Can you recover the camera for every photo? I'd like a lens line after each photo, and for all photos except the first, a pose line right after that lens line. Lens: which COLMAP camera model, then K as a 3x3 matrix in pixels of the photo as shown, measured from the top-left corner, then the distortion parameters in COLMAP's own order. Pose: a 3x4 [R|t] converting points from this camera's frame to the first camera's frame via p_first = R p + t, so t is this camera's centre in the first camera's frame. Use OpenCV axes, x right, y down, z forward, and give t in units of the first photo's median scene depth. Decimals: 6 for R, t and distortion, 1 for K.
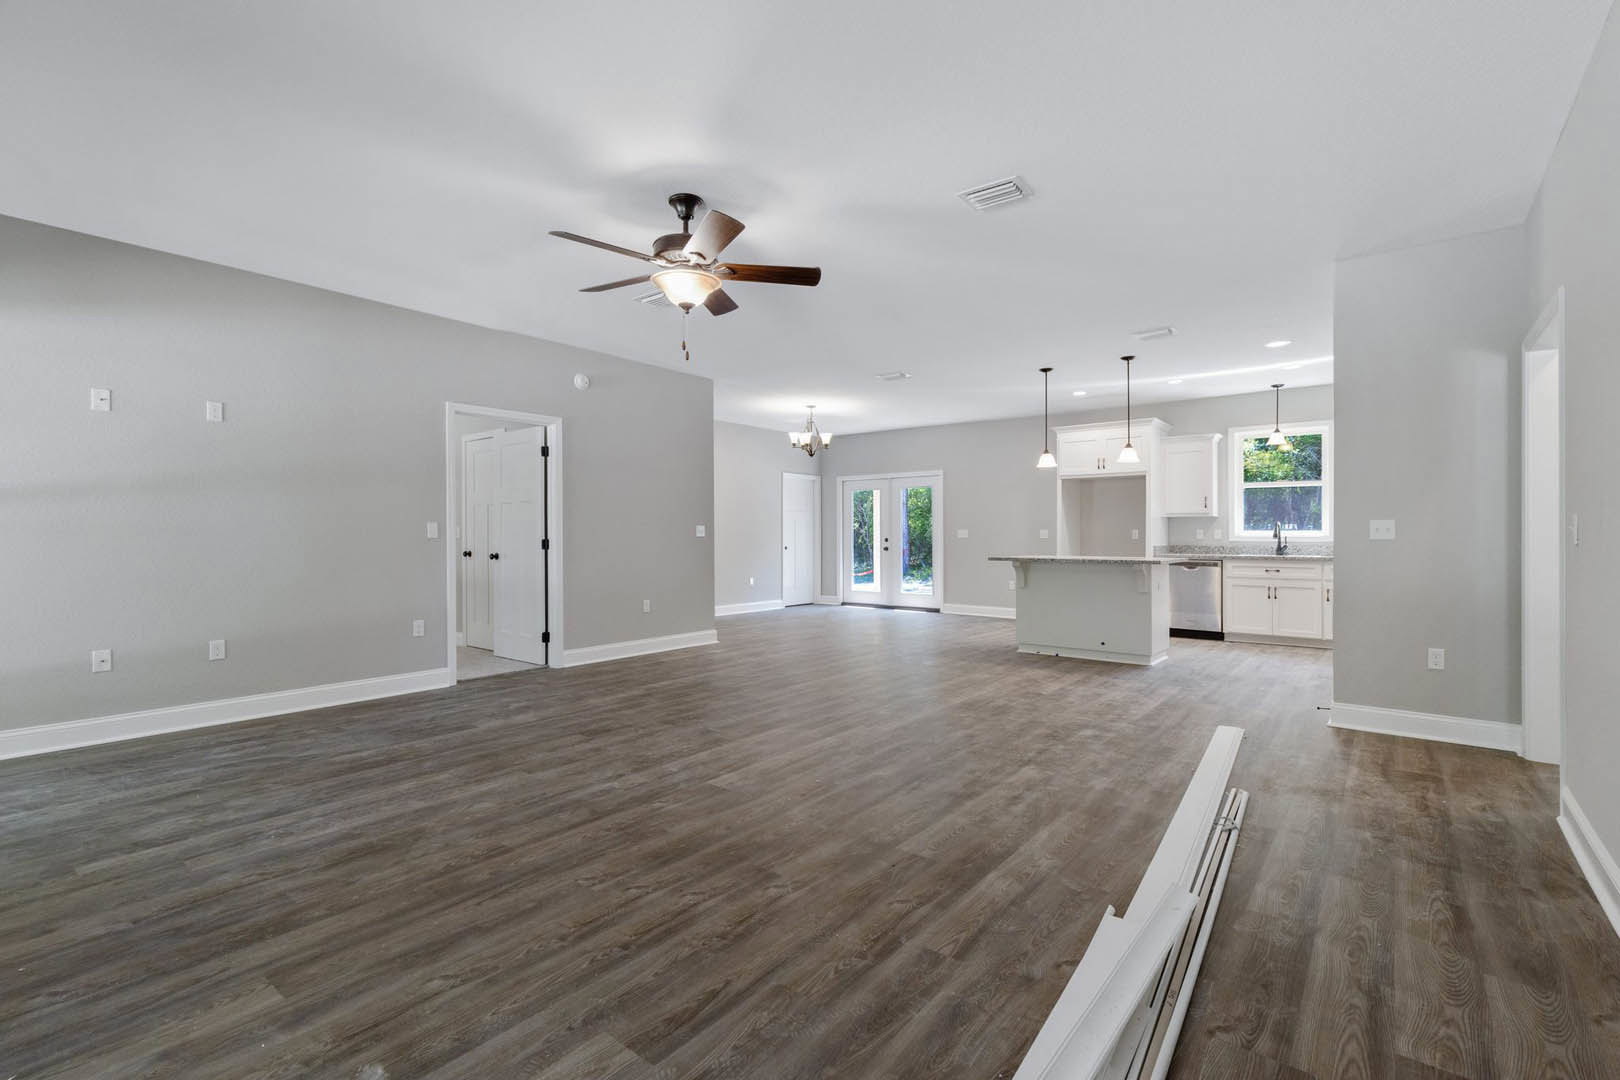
lens RADIAL K [[733.7, 0, 835.6], [0, 733.7, 531.8], [0, 0, 1]] dist [0.012474, -0.001212]
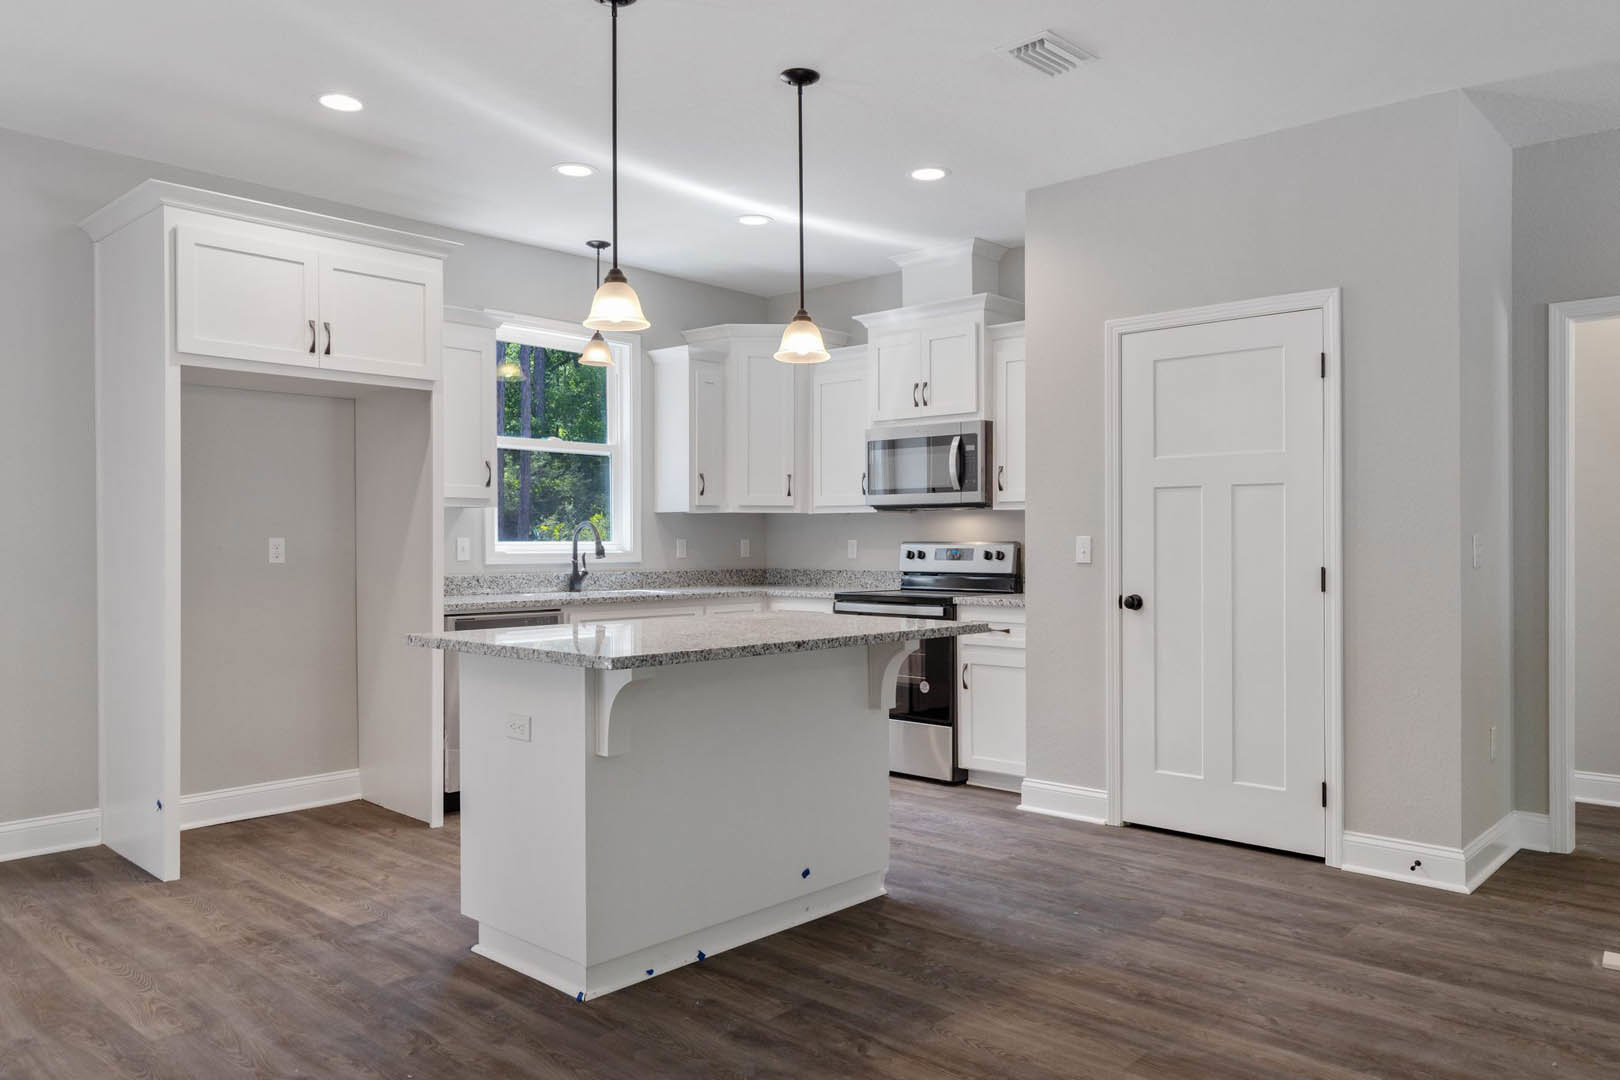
lens RADIAL K [[1145.6, 0, 818.2], [0, 1145.6, 526.7], [0, 0, 1]] dist [0.004736, 0.003038]
pose [[0.093948, 0.007850, 0.995546, -0.300764], [-0.004783, 0.999961, -0.007434, -0.011503], [-0.995566, -0.004063, 0.093982, 1.666422]]
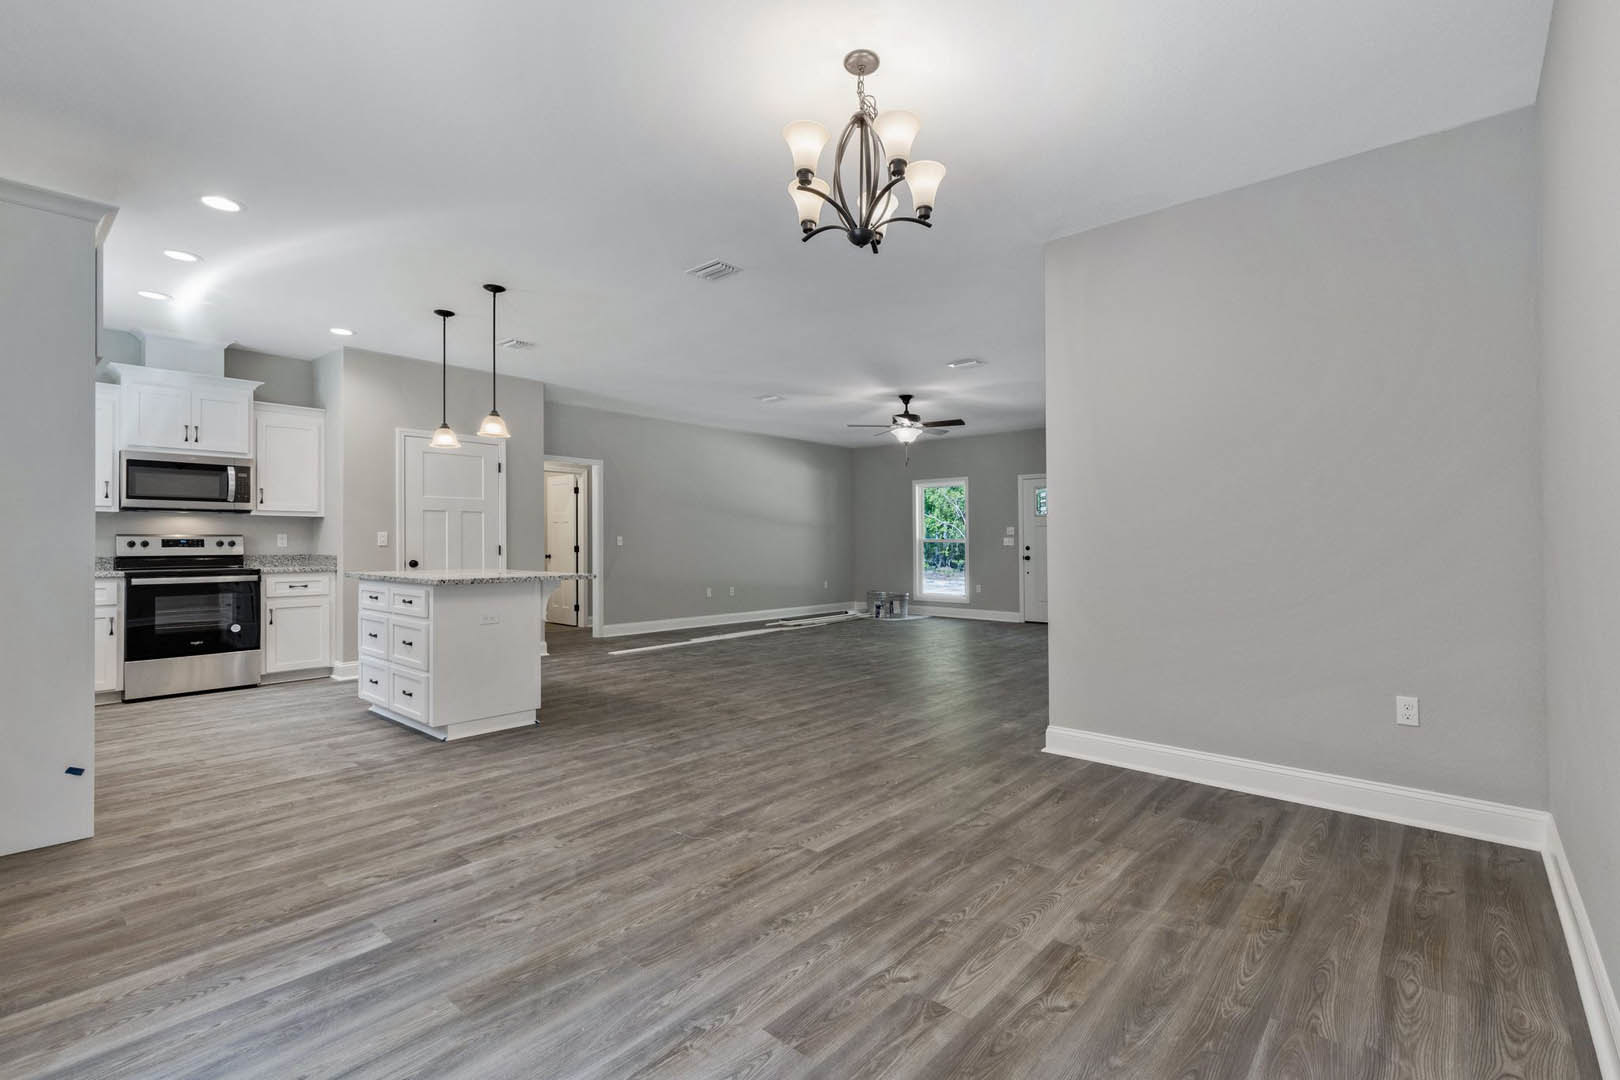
lens RADIAL K [[732.7, 0, 812.2], [0, 732.7, 537.8], [0, 0, 1]] dist [0.006293, -0.000034]
pose [[-0.997003, -0.002297, 0.077331, -0.074057], [-0.003338, 0.999905, -0.013336, 0.019145], [-0.077293, -0.013554, -0.996916, 3.067279]]
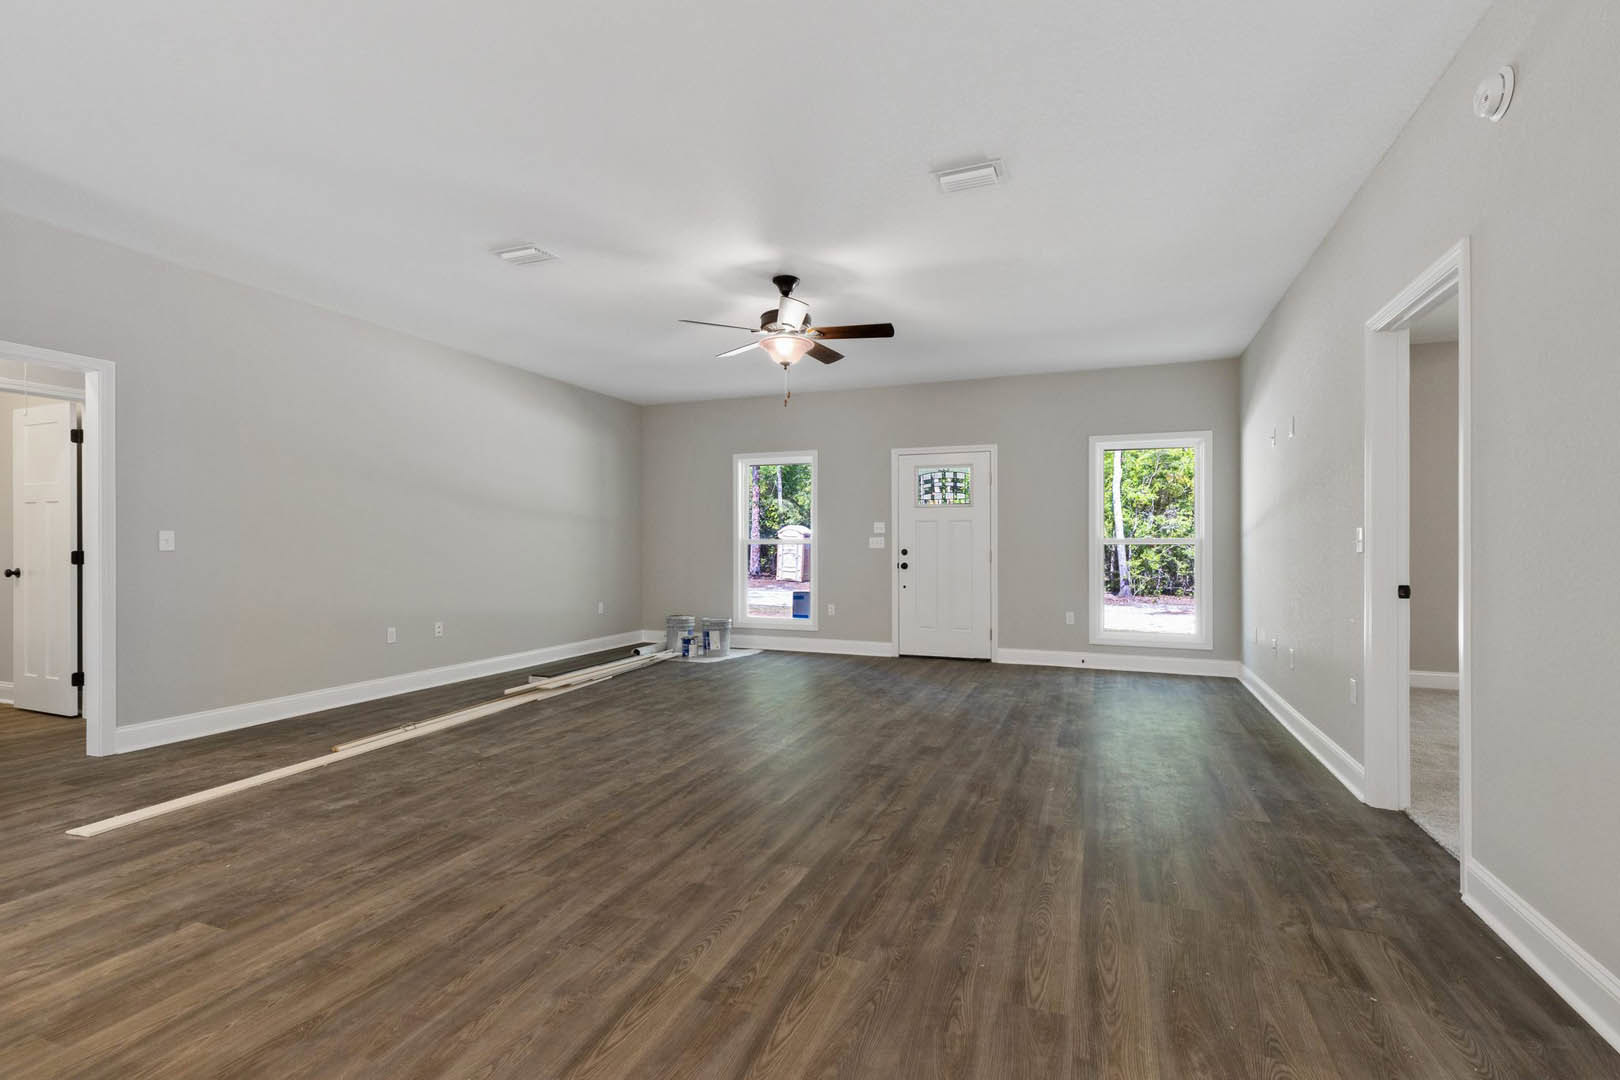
lens RADIAL K [[732.7, 0, 818.1], [0, 732.7, 544.3], [0, 0, 1]] dist [0.006293, -0.000034]
pose [[-0.962258, -0.003006, -0.272122, 0.084478], [-0.001436, 0.999981, -0.005970, 0.009845], [0.272135, -0.005354, -0.962244, 2.085224]]
